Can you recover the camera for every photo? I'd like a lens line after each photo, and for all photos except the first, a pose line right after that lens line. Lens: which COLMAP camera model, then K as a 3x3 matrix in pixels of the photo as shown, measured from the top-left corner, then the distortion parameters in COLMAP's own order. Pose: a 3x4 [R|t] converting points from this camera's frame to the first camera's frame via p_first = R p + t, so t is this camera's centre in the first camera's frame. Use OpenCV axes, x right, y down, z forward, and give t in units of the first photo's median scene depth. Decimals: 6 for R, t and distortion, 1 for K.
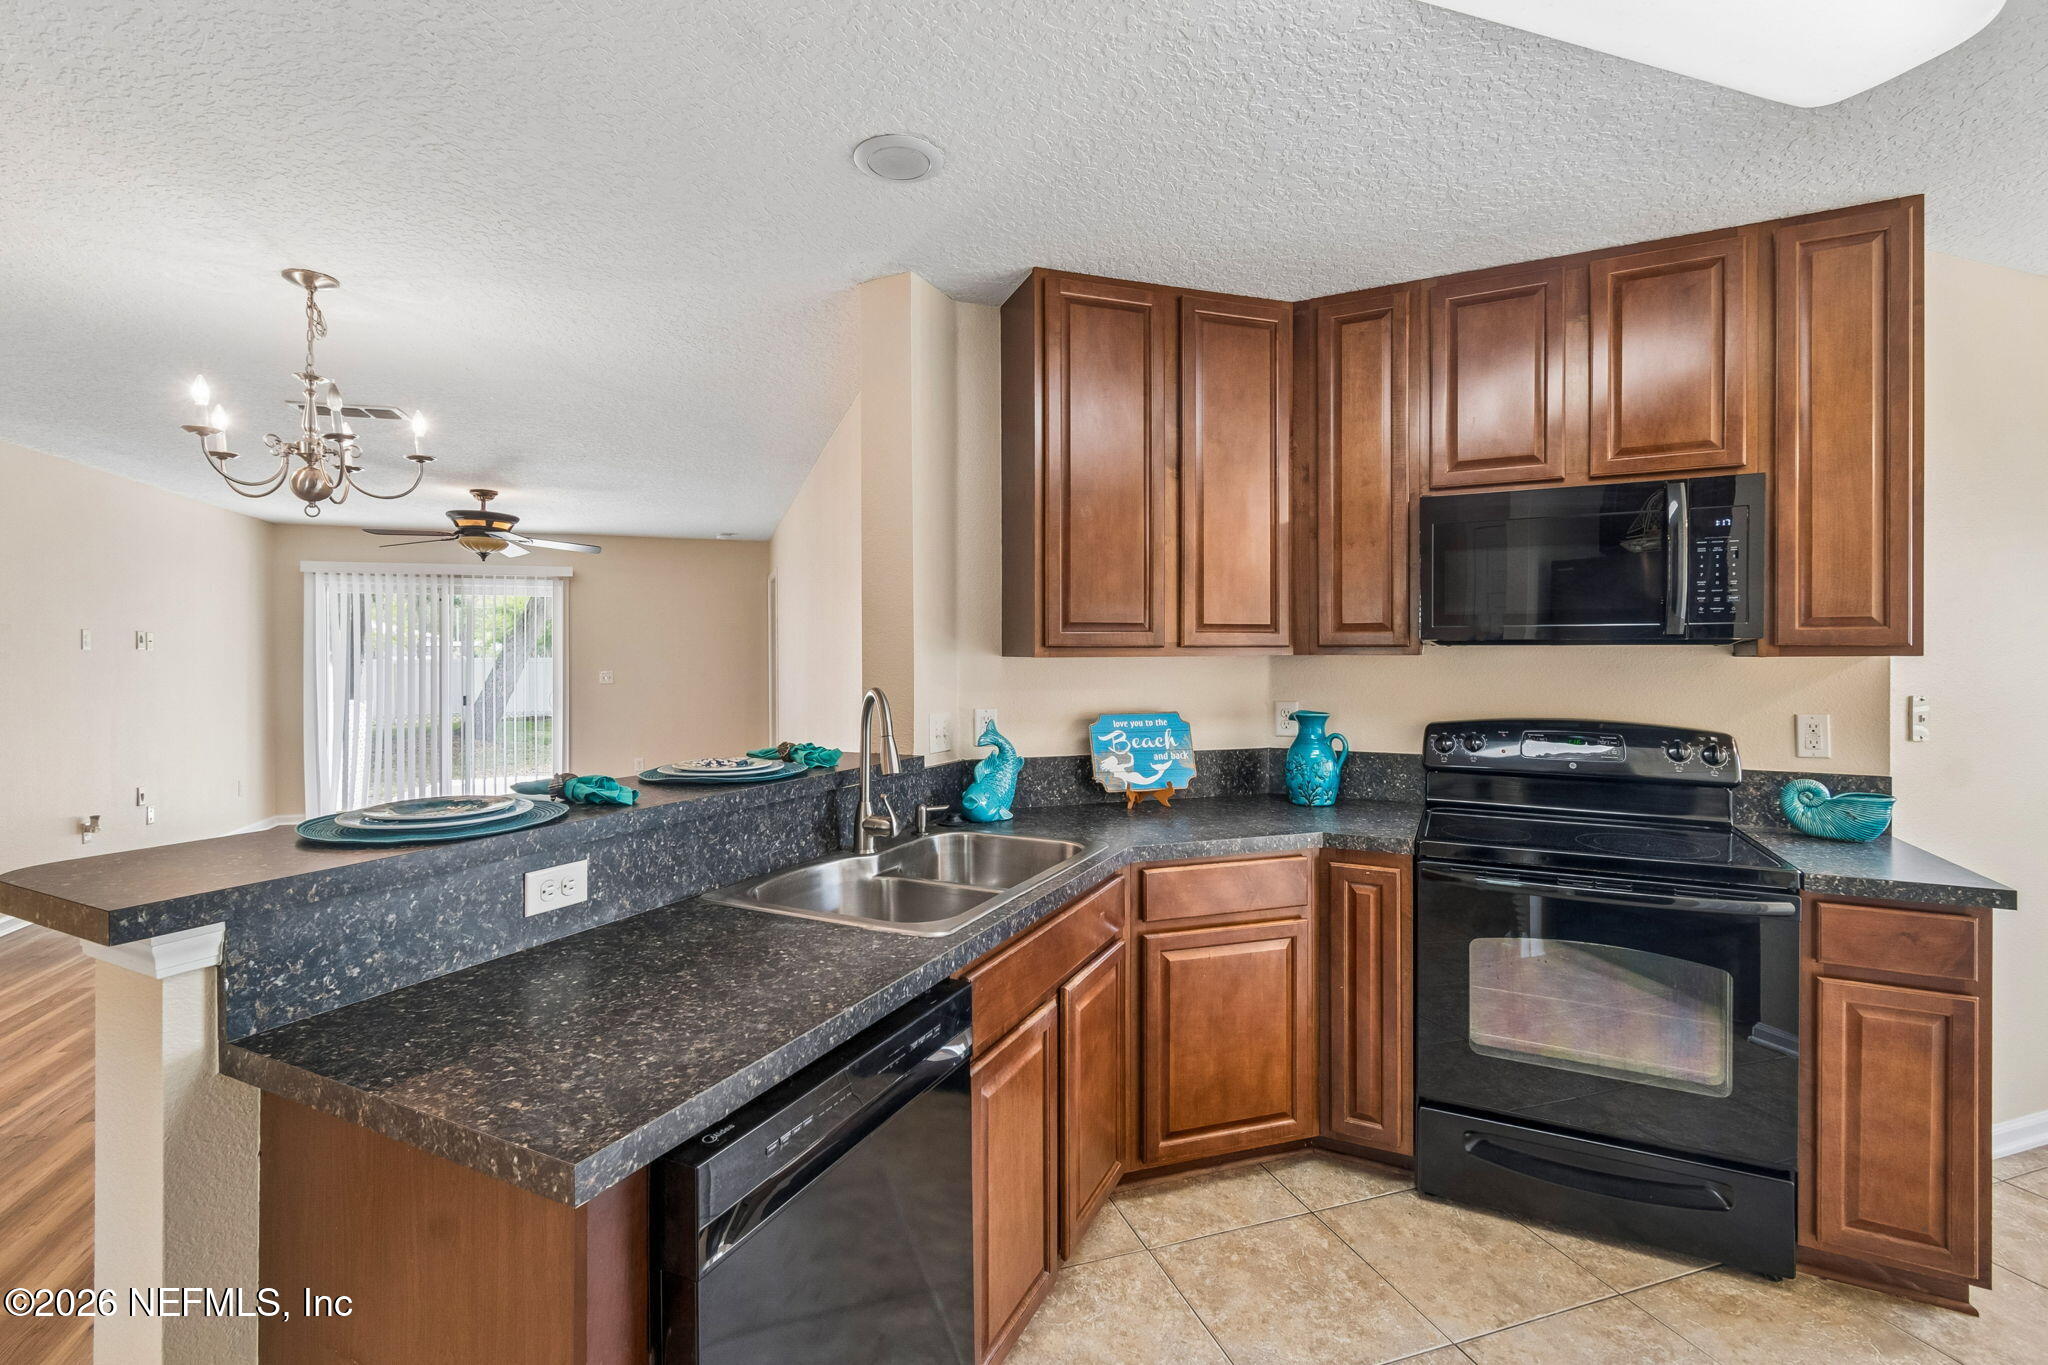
lens RADIAL K [[913.8, 0, 1017.5], [0, 913.8, 662.3], [0, 0, 1]] dist [0.006219, -0.002188]
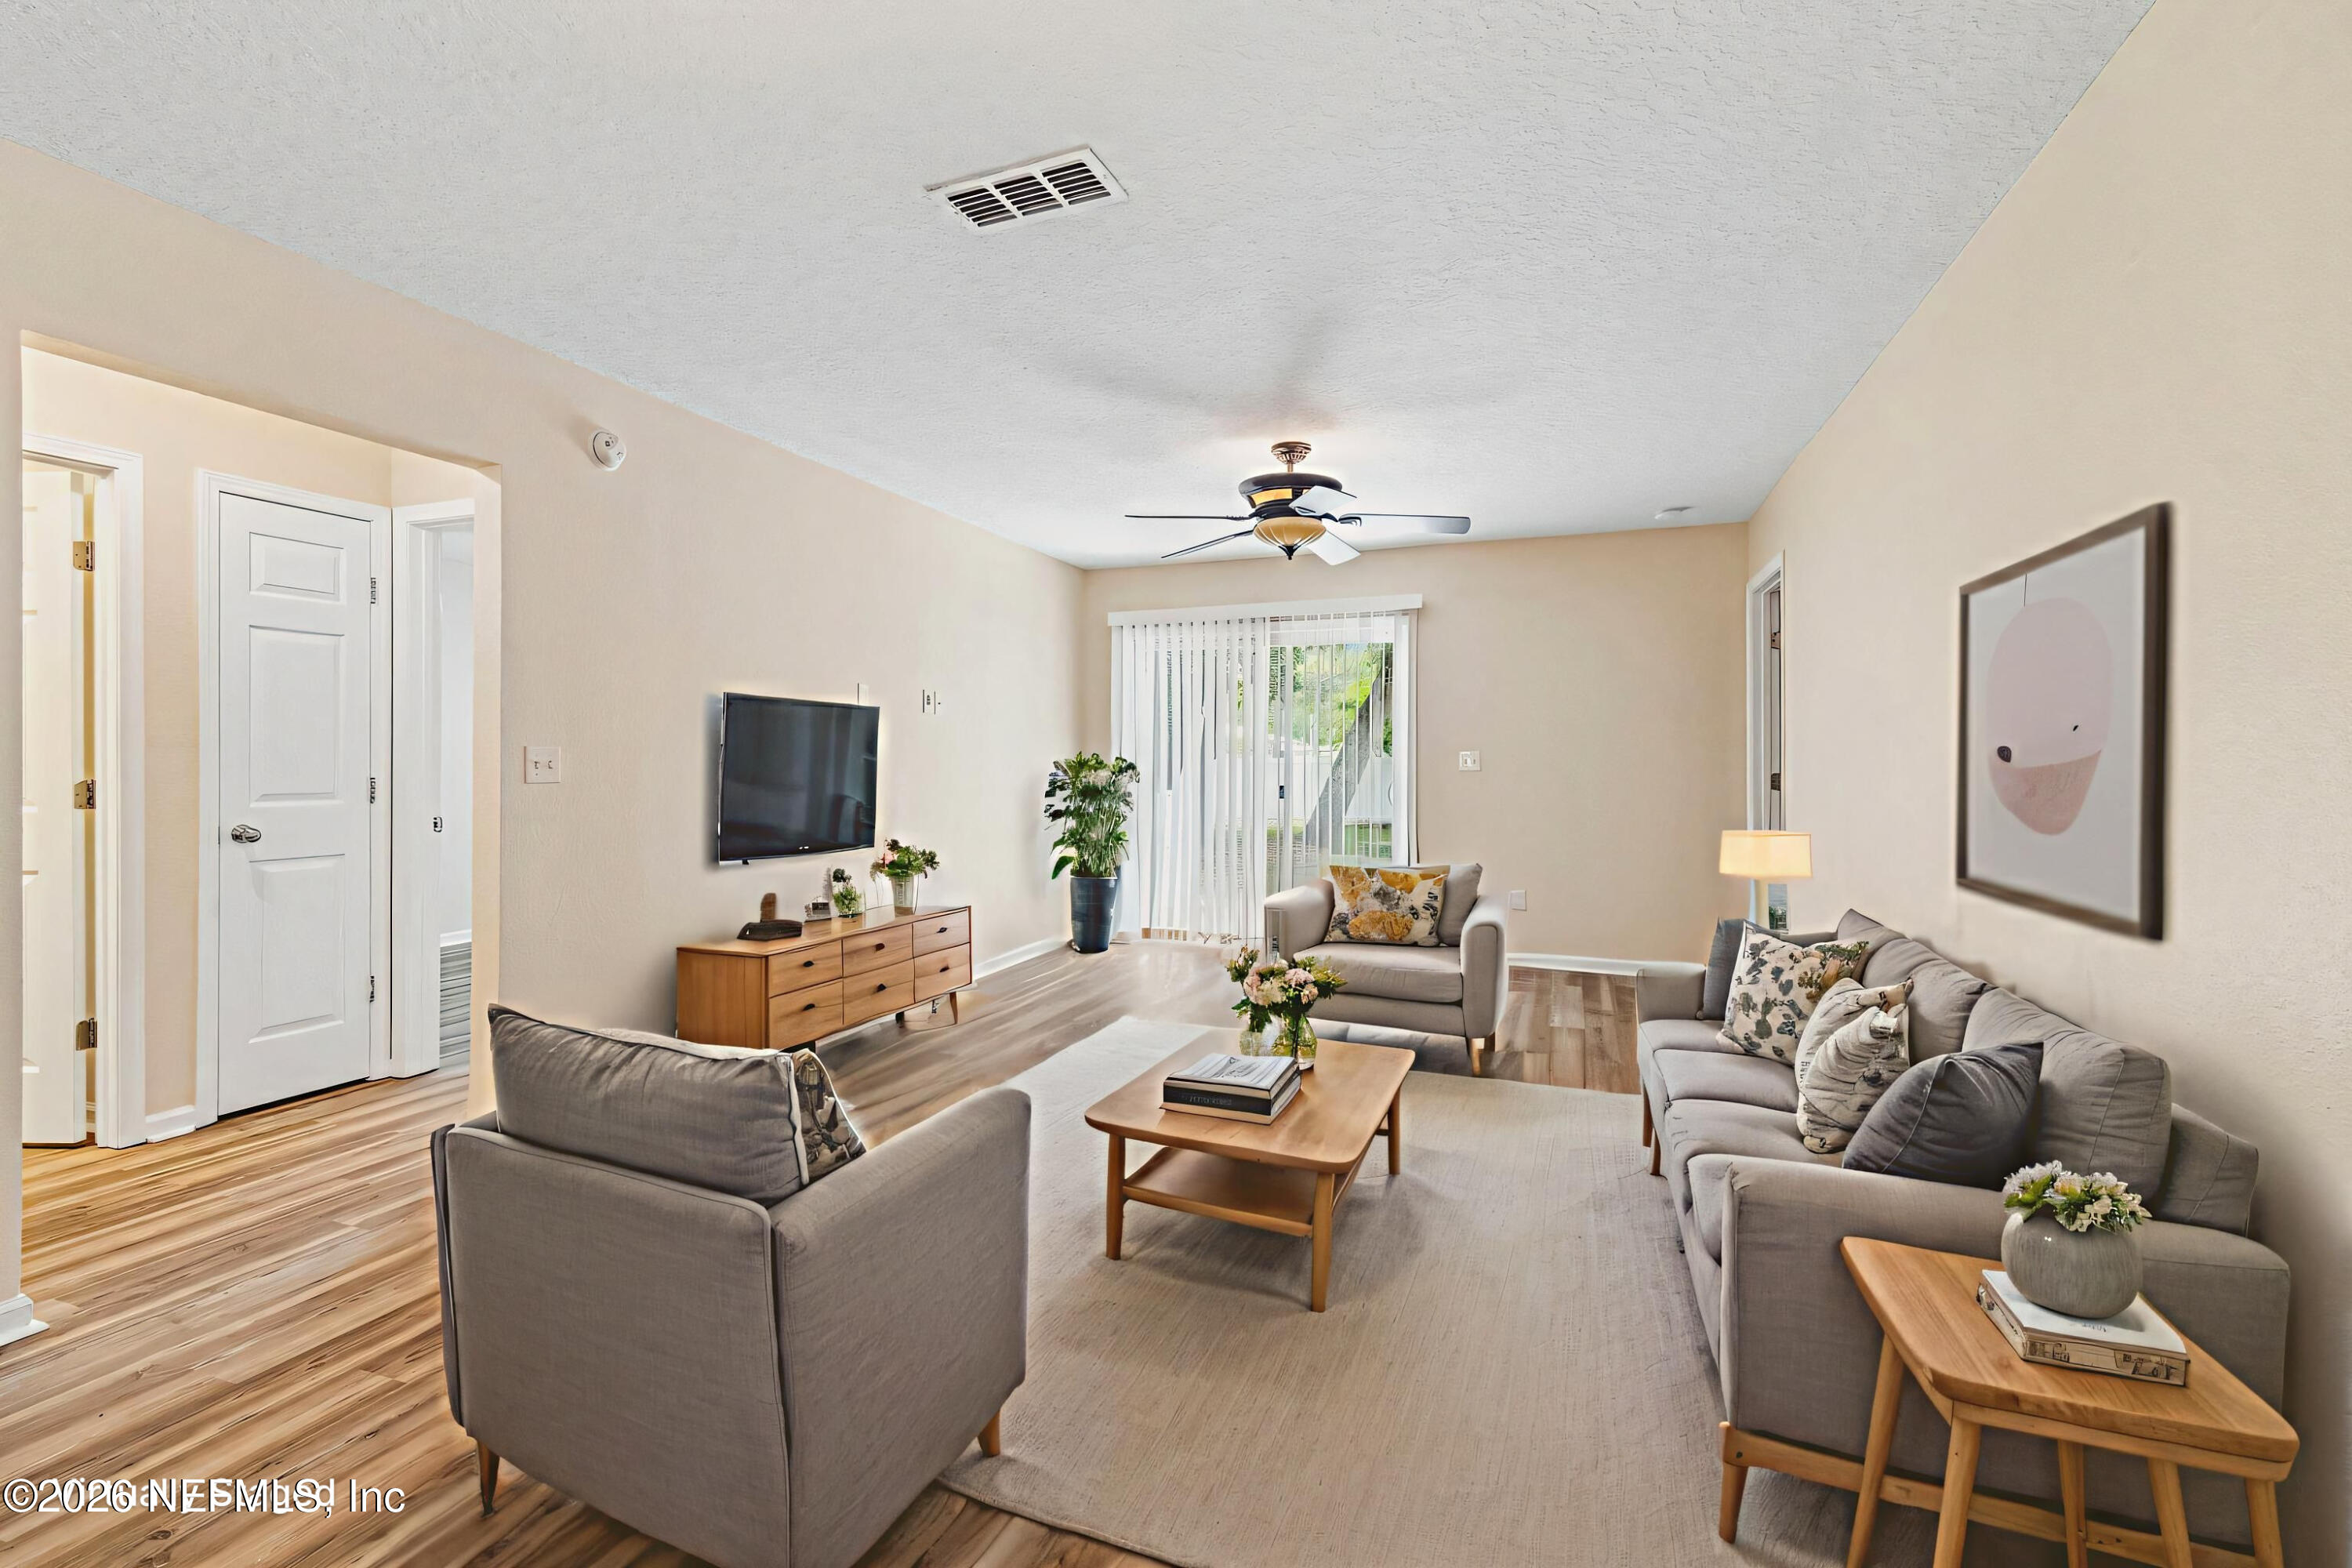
lens RADIAL K [[1049.5, 0, 1150.5], [0, 1049.5, 766.2], [0, 0, 1]] dist [0.006219, -0.002188]
pose [[0.764394, 0.004115, -0.644736, -0.480578], [-0.006918, 0.999974, -0.001819, 0.078366], [0.644712, 0.005851, 0.764403, 0.969889]]
